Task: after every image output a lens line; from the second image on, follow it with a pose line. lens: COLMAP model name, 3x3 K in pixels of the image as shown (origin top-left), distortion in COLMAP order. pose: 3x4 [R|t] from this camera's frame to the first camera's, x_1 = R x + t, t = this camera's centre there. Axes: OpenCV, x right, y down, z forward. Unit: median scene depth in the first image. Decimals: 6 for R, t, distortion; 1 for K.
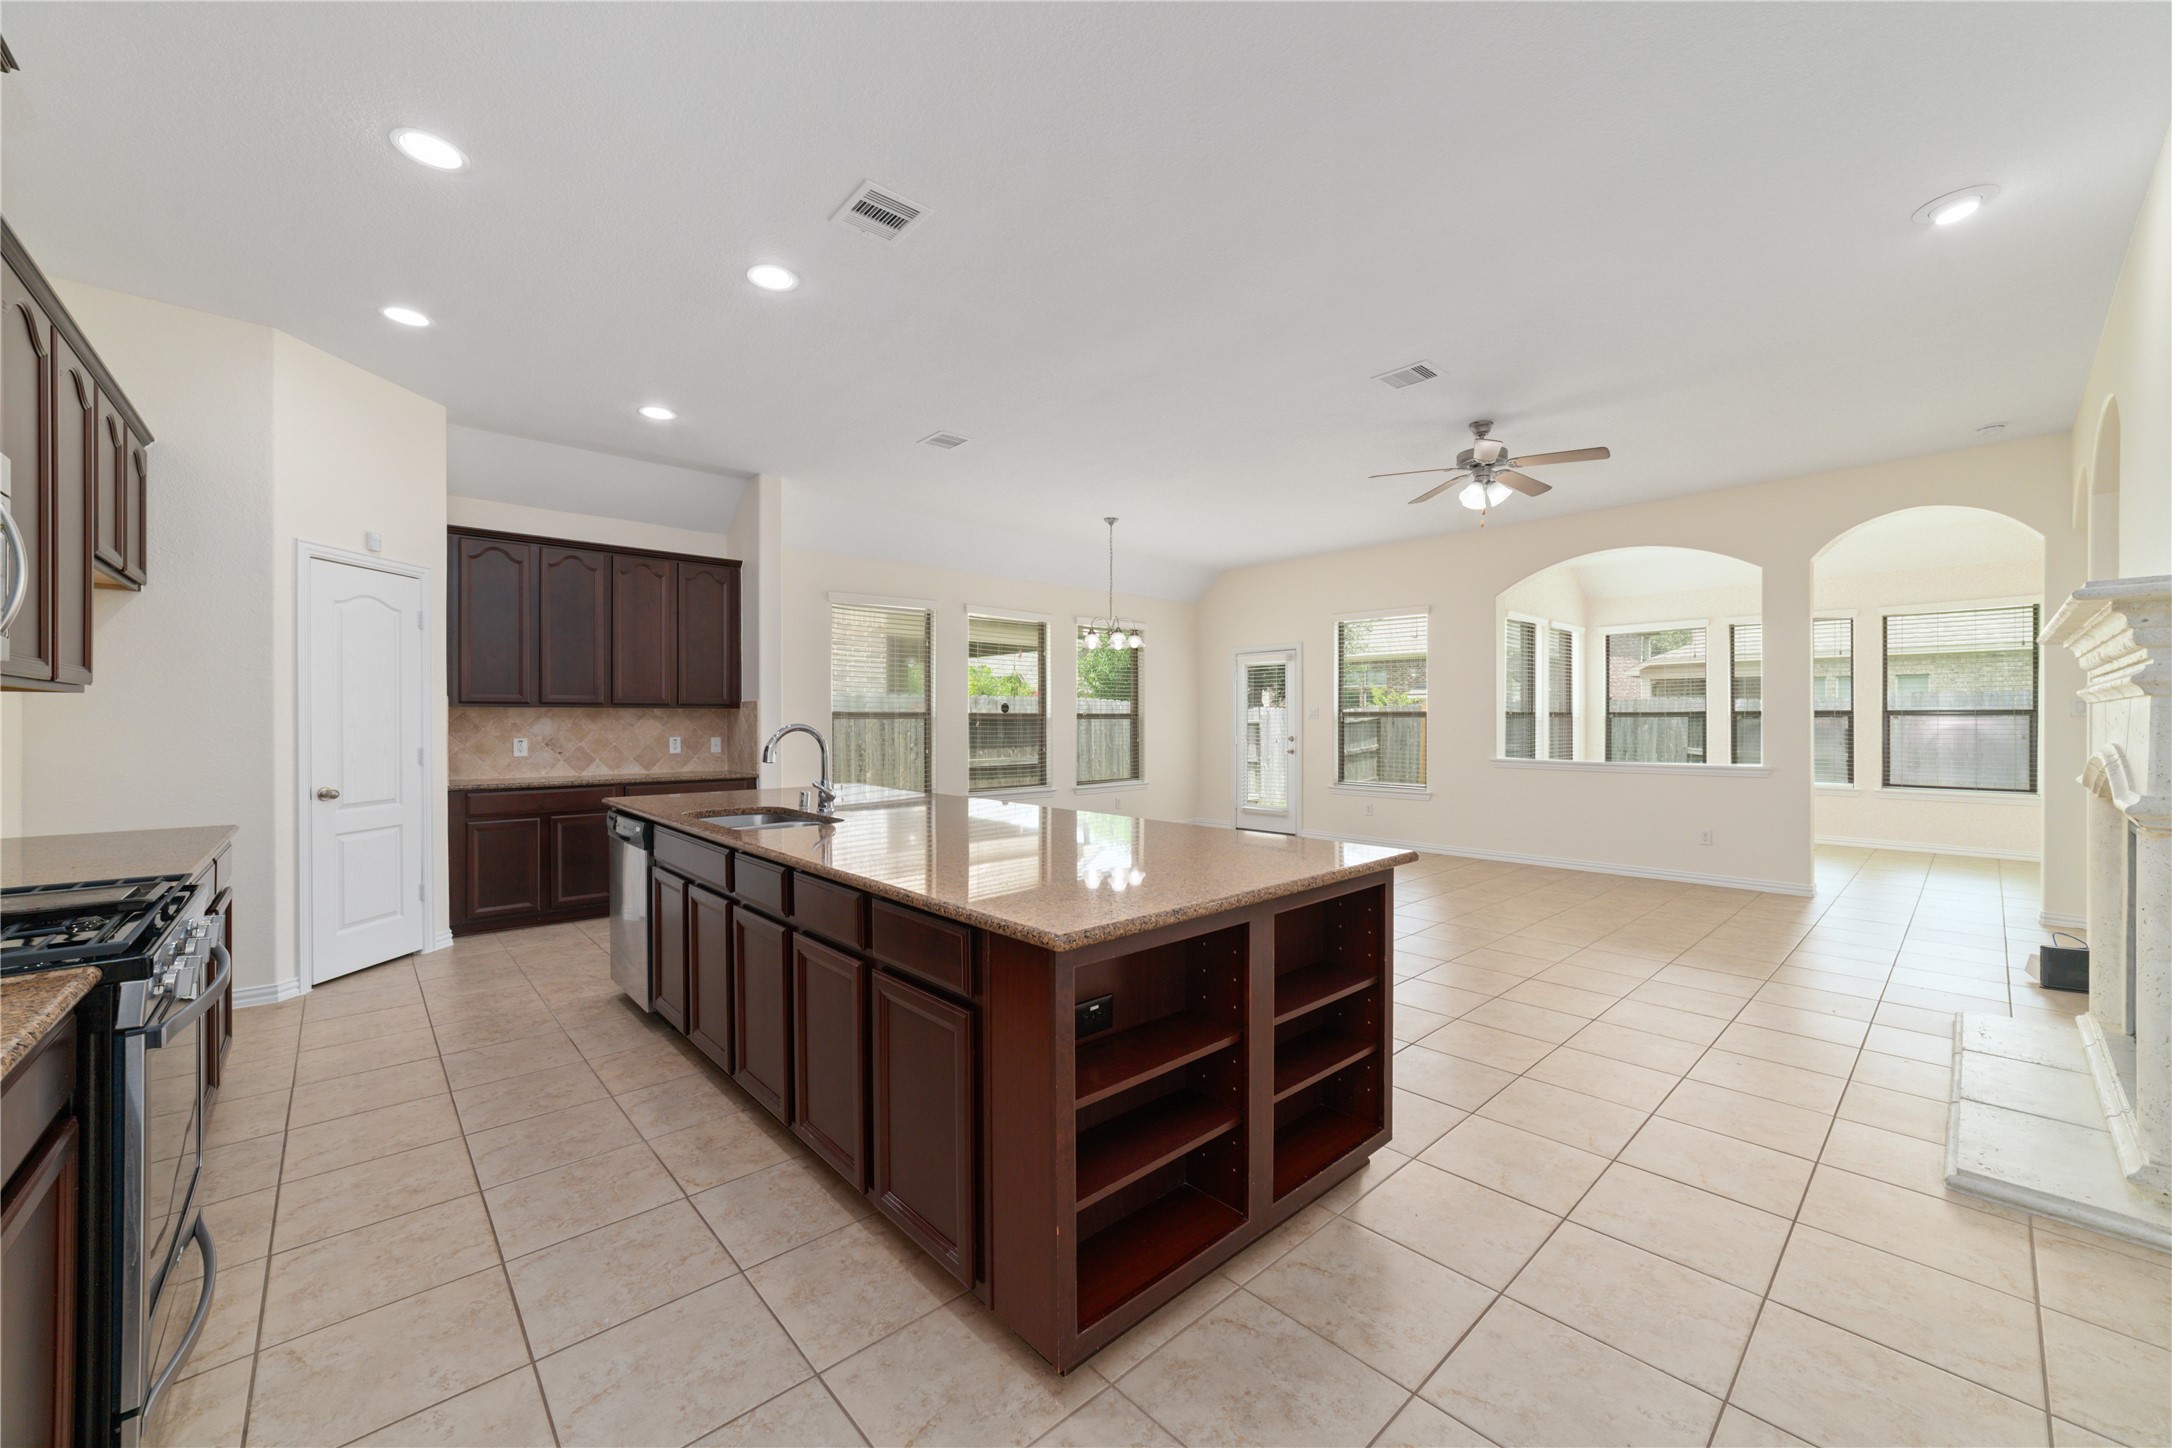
lens RADIAL K [[820.9, 0, 1102.1], [0, 820.9, 724.1], [0, 0, 1]] dist [-0.003693, 0.003619]
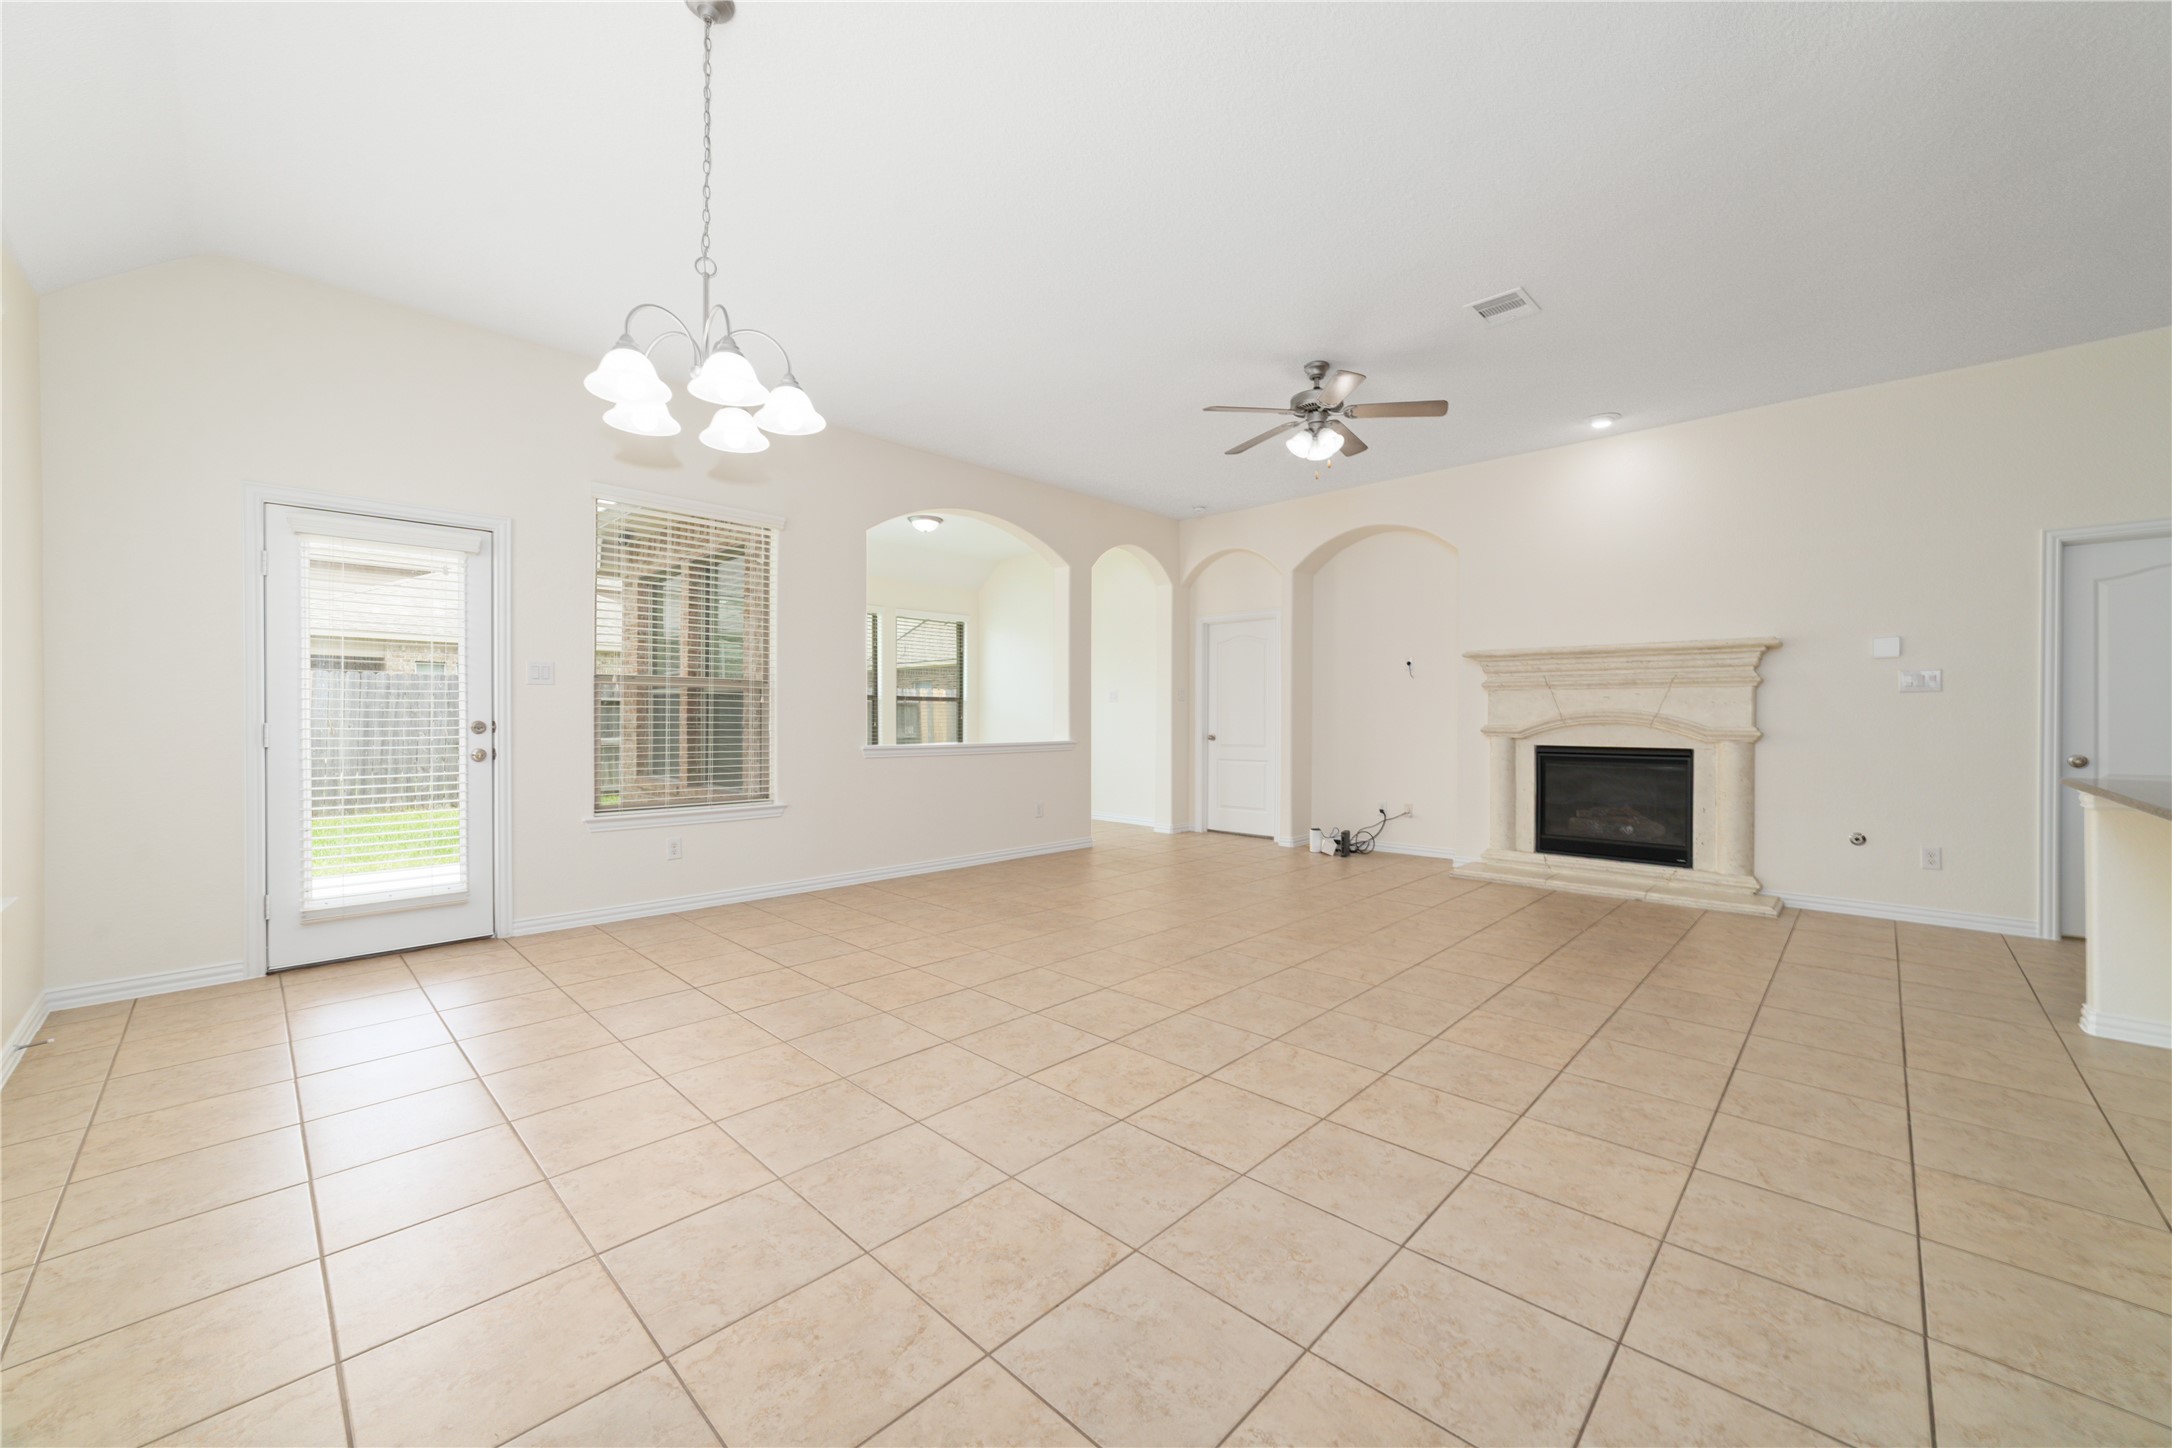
lens RADIAL K [[820.9, 0, 1102.1], [0, 820.9, 724.1], [0, 0, 1]] dist [-0.003693, 0.003619]
pose [[-0.067807, -0.002850, 0.997694, -0.919523], [-0.000537, 0.999996, 0.002820, 0.058137], [-0.997698, -0.000344, -0.067808, 2.723058]]
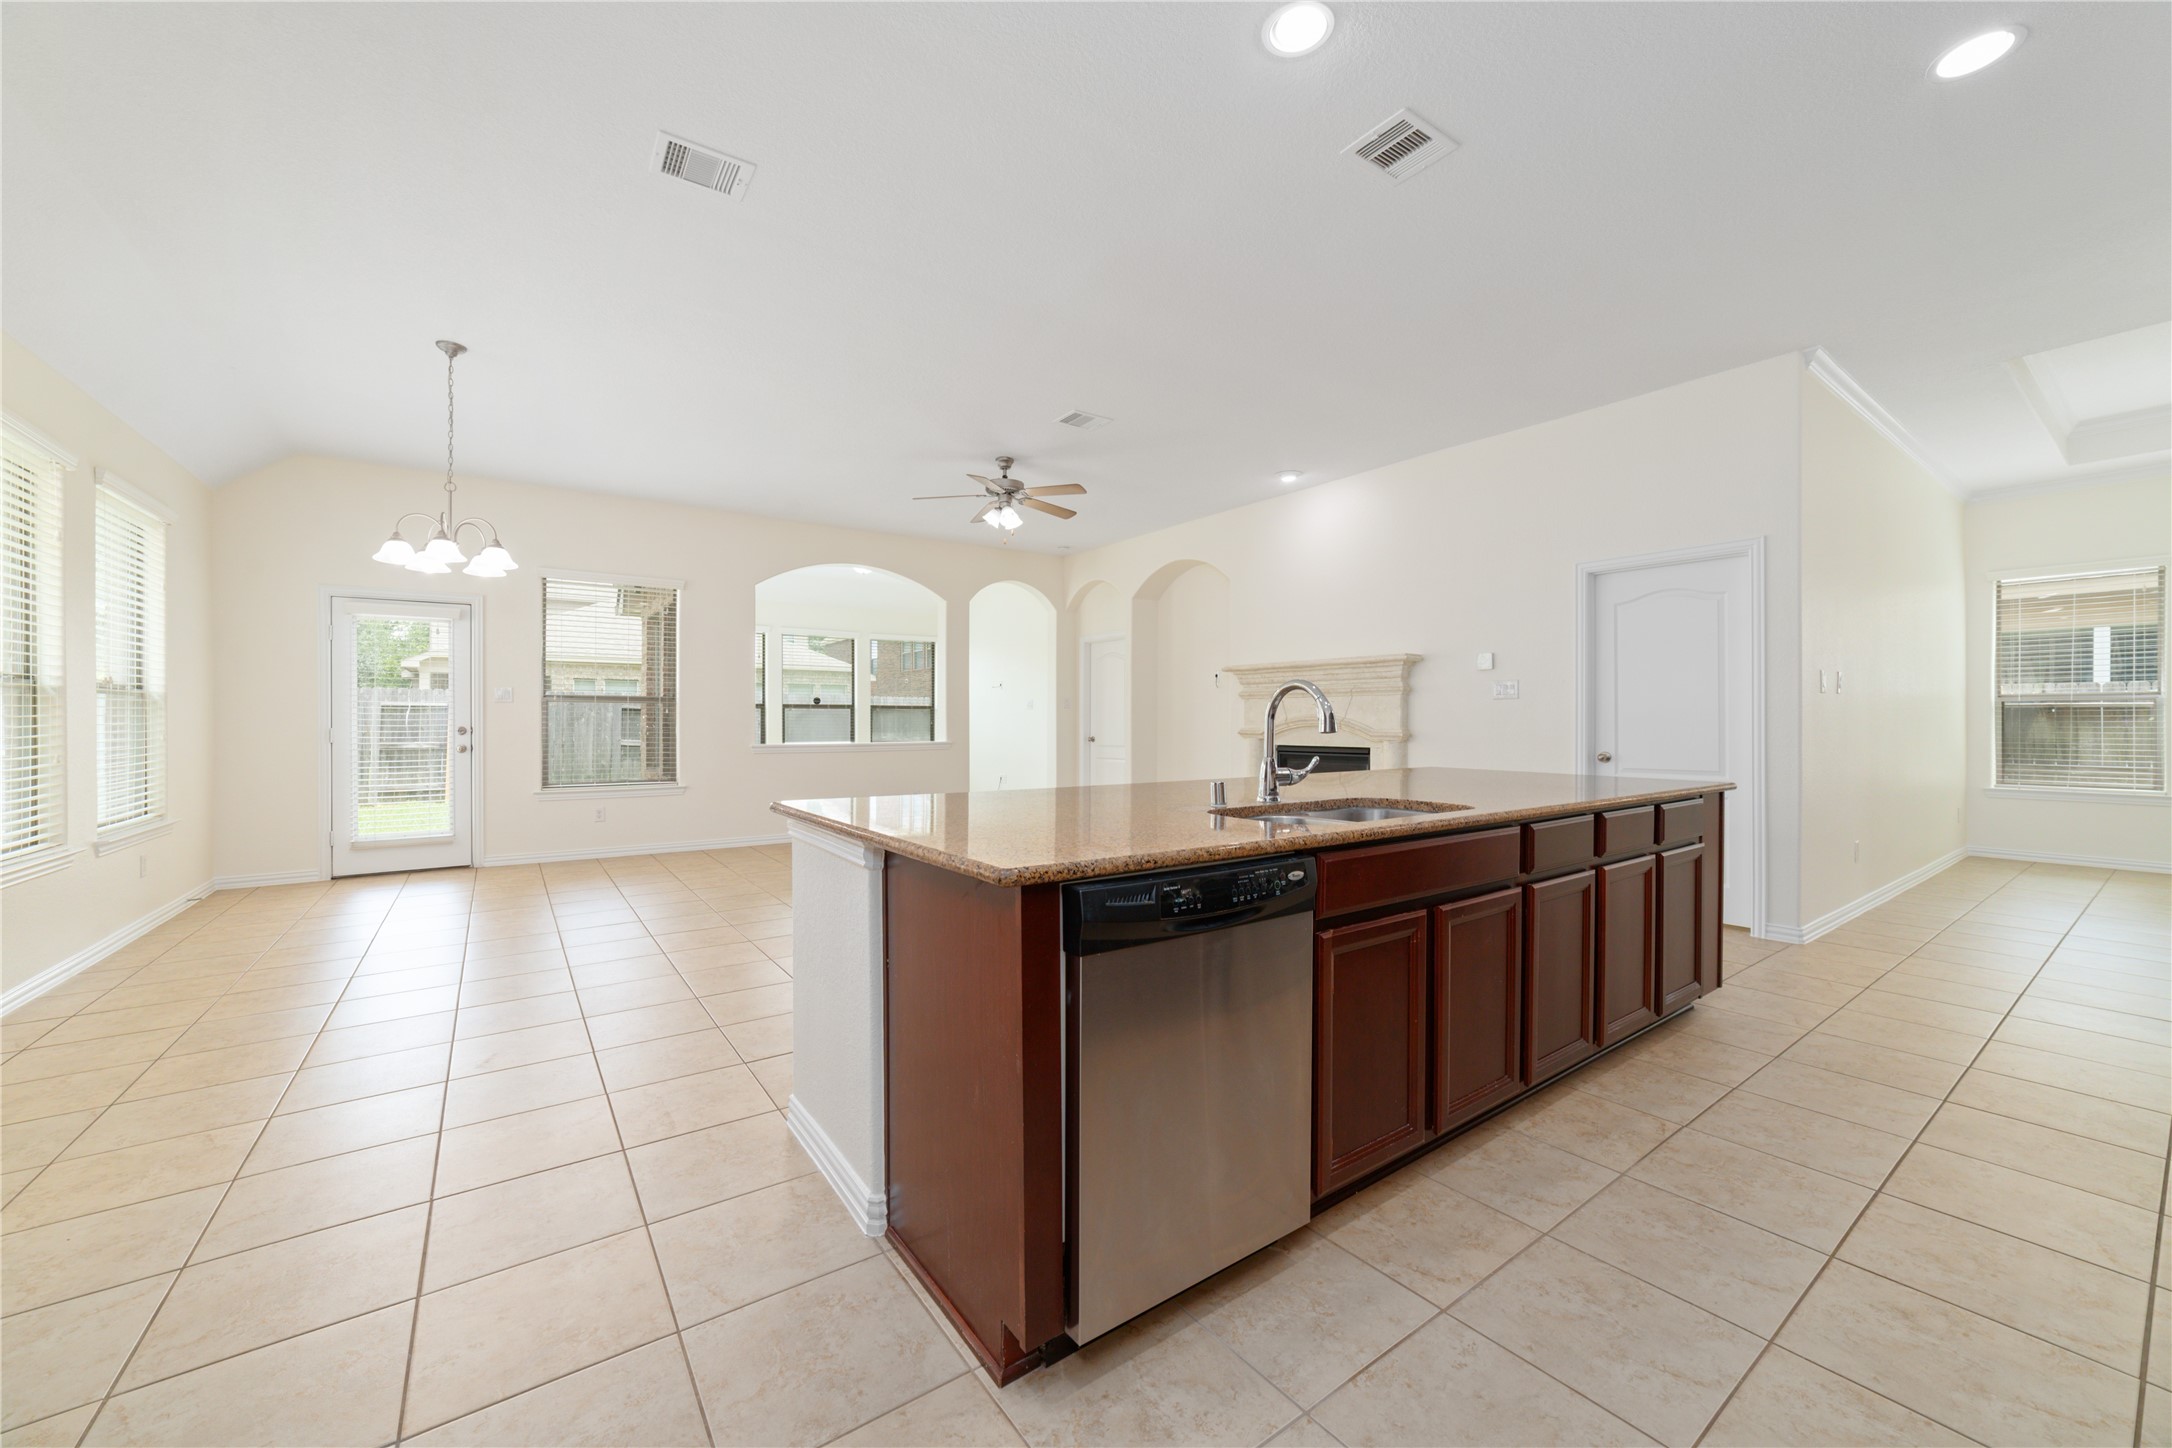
lens RADIAL K [[820.9, 0, 1102.1], [0, 820.9, 724.1], [0, 0, 1]] dist [-0.003693, 0.003619]
pose [[0.114975, 0.001955, 0.993366, -1.535834], [0.002070, 0.999995, -0.002208, 0.059298], [-0.993366, 0.002310, 0.114971, 1.520405]]
